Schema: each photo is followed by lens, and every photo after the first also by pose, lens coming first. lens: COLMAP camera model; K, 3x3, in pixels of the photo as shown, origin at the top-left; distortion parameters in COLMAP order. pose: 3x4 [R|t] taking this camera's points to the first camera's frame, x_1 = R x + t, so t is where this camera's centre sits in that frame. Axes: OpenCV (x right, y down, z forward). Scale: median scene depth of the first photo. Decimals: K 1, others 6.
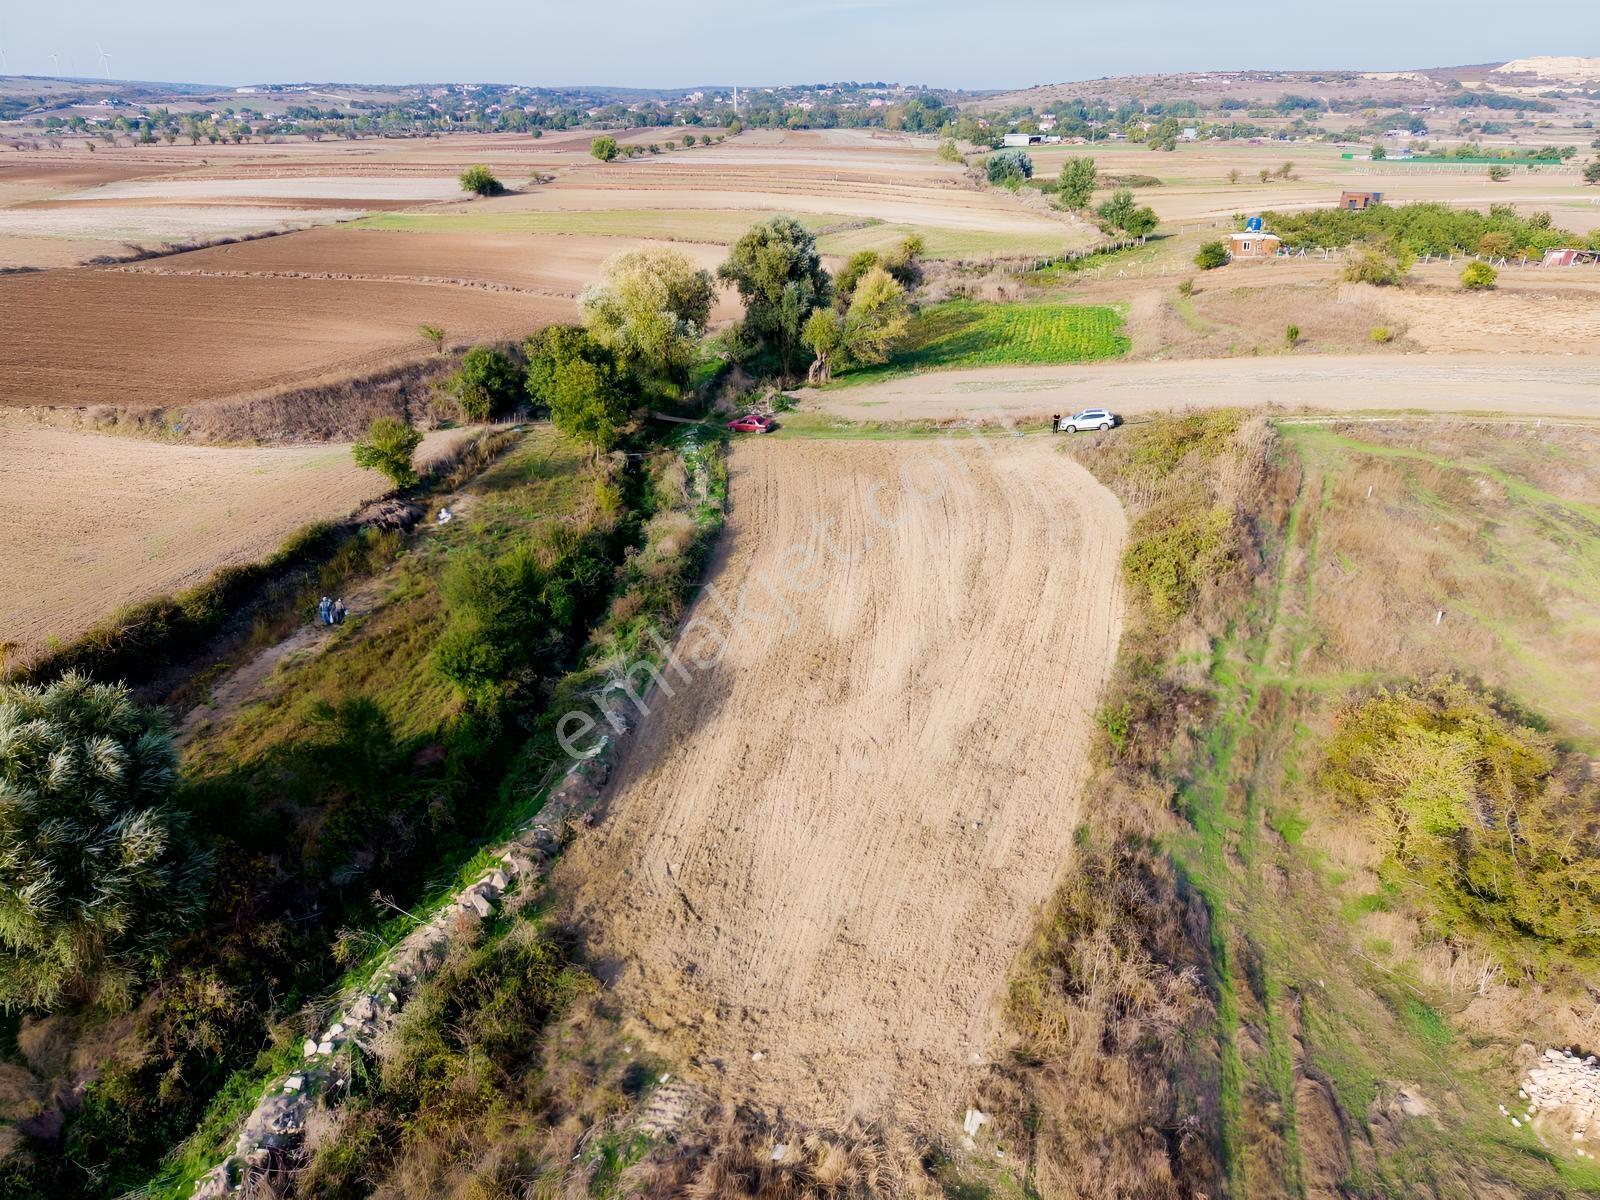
lens RADIAL K [[1073.6, 0, 798.4], [0, 1073.6, 597.8], [0, 0, 1]] dist [0.008735, -0.005129]
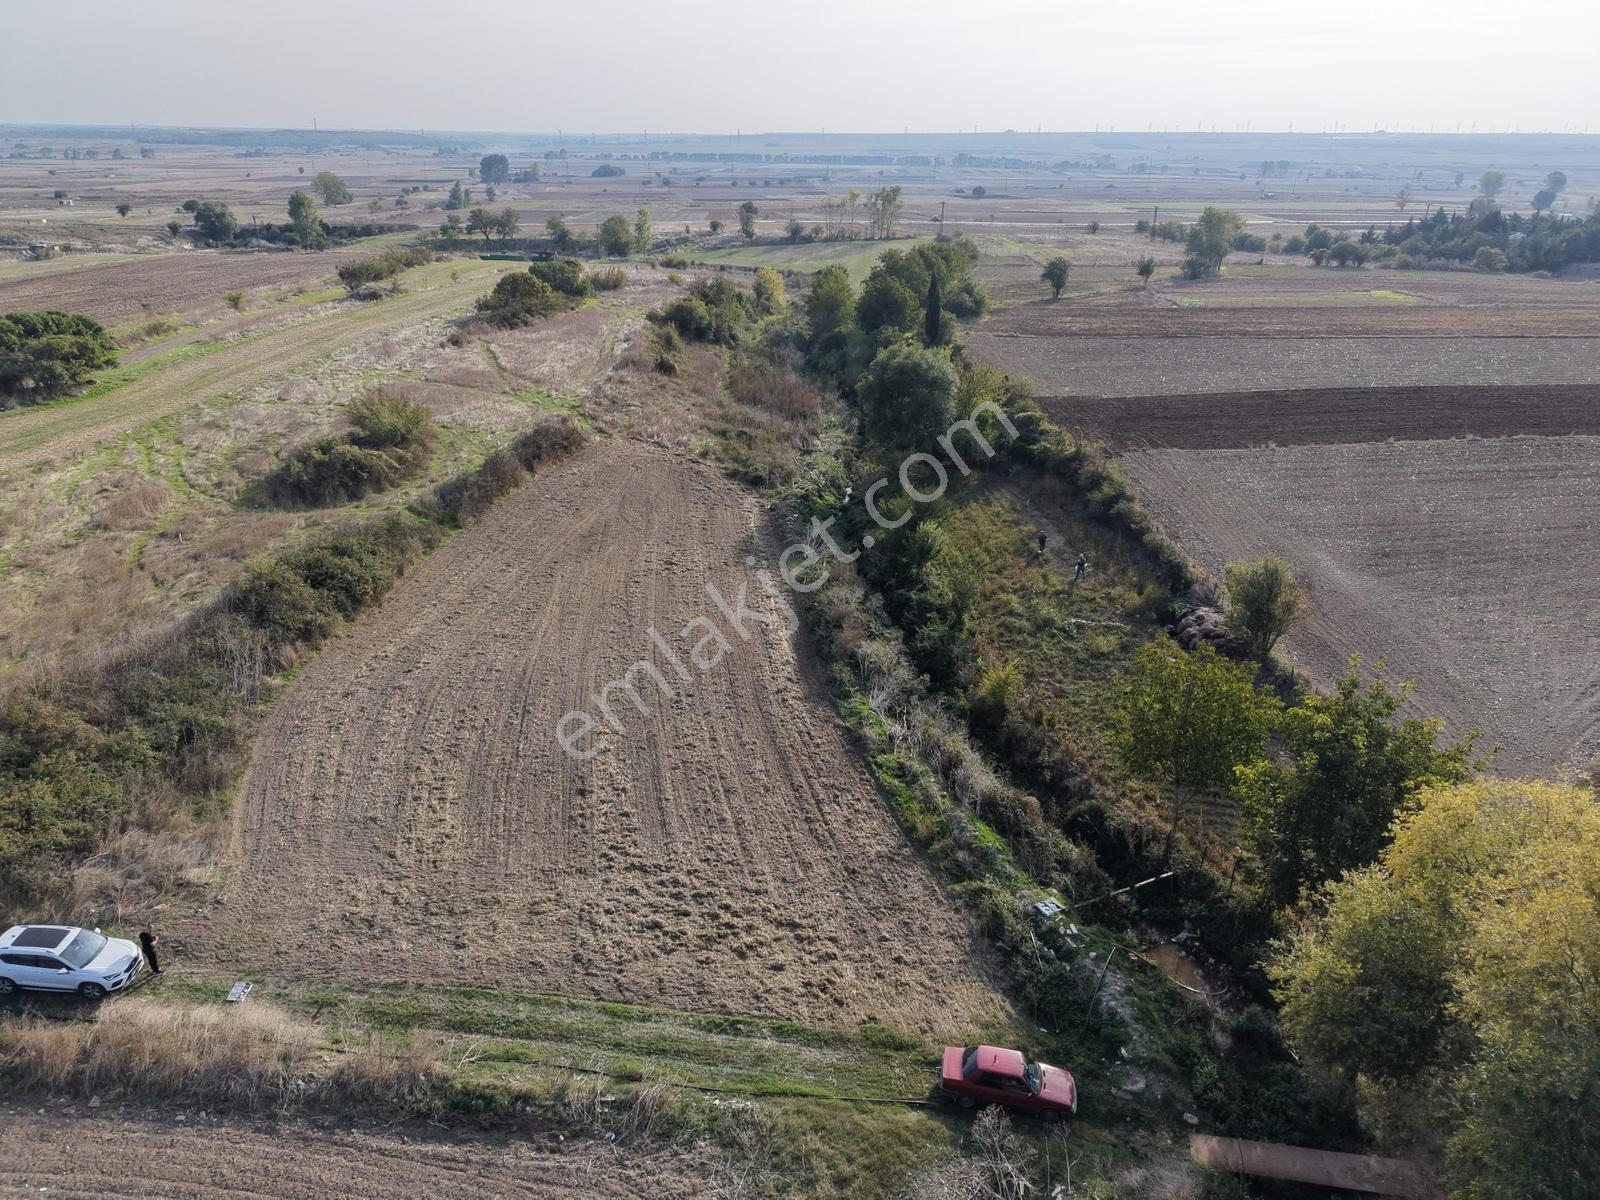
lens RADIAL K [[1073.6, 0, 797.7], [0, 1073.6, 604.2], [0, 0, 1]] dist [0.008735, -0.005129]
pose [[-0.977434, 0.075739, -0.197198, 0.080625], [-0.093886, 0.680490, 0.726718, -0.555231], [0.189233, 0.728833, -0.658023, 1.218560]]
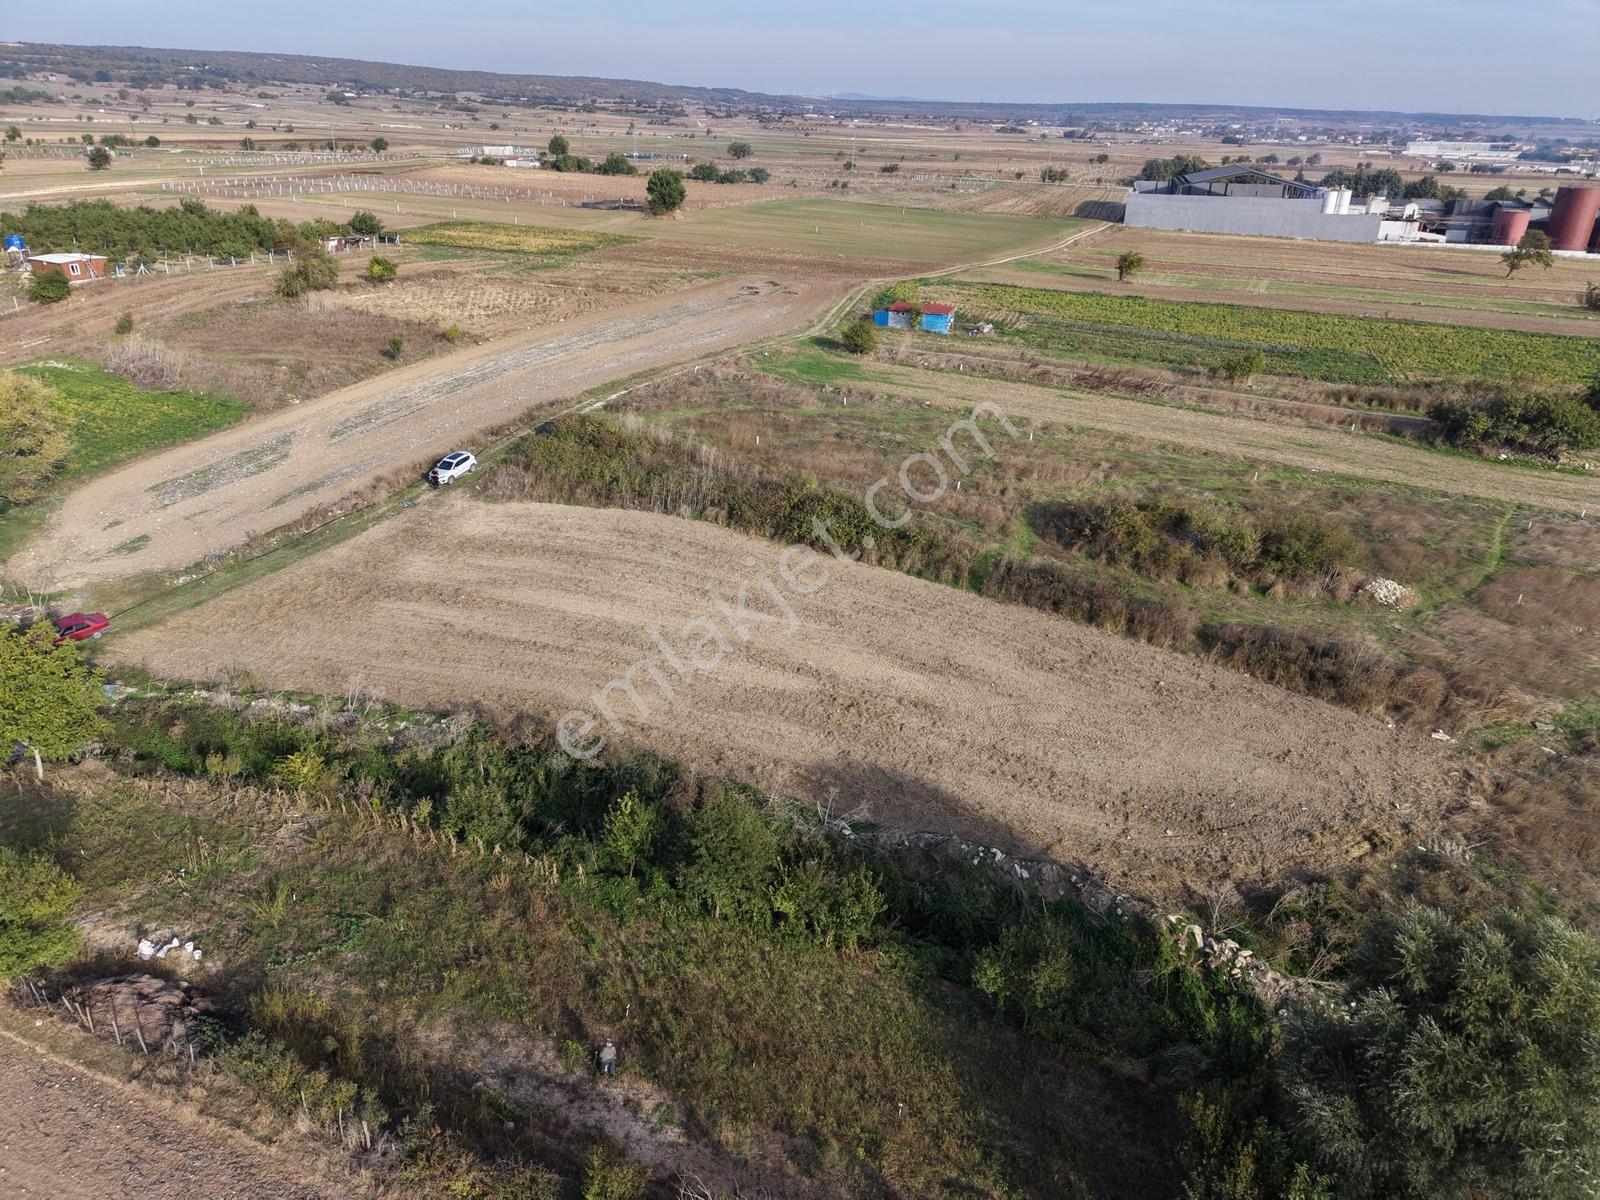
lens RADIAL K [[1073.6, 0, 797.9], [0, 1073.6, 591.7], [0, 0, 1]] dist [0.008735, -0.005129]
pose [[0.254265, -0.391146, 0.884508, -0.551867], [0.371738, 0.883834, 0.283987, -0.226732], [-0.892838, 0.256597, 0.370132, 0.399441]]
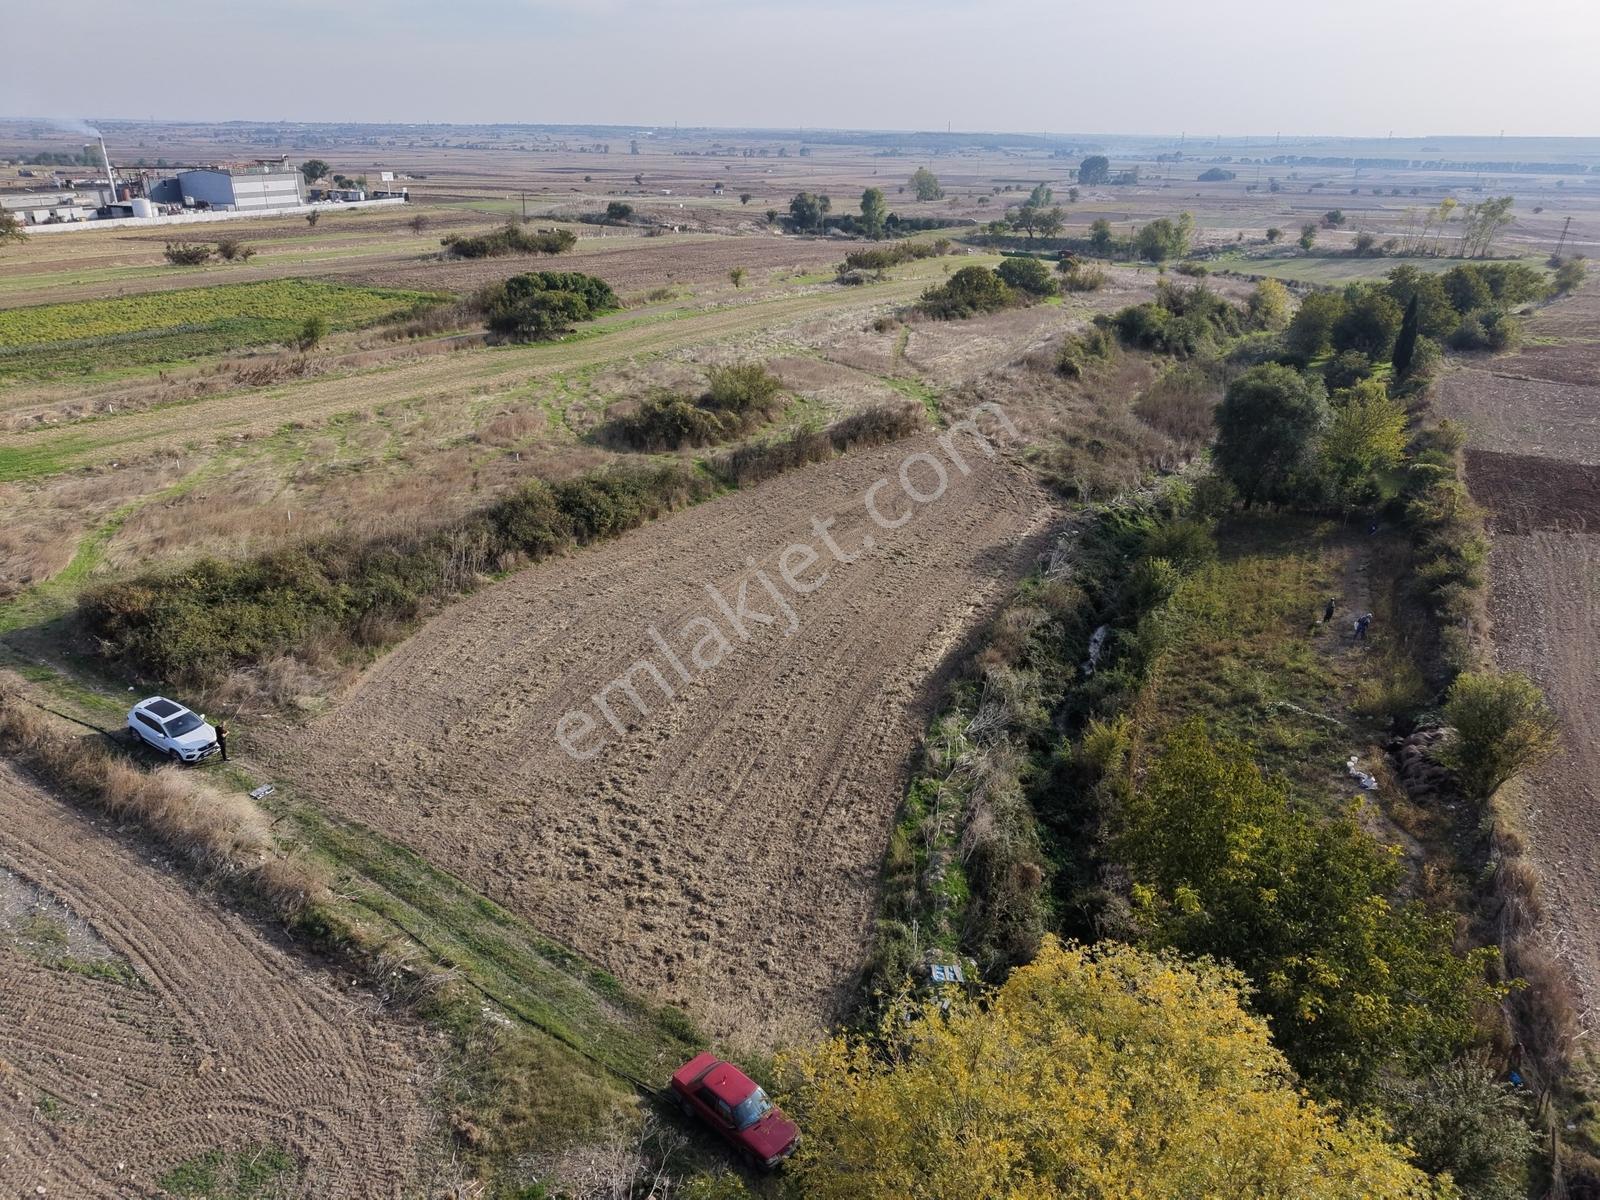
lens RADIAL K [[1073.6, 0, 795.3], [0, 1073.6, 601.8], [0, 0, 1]] dist [0.008735, -0.005129]
pose [[-0.951822, -0.134267, 0.275693, -0.144087], [0.111751, 0.685347, 0.719591, -0.543031], [-0.285563, 0.715732, -0.637324, 1.207480]]
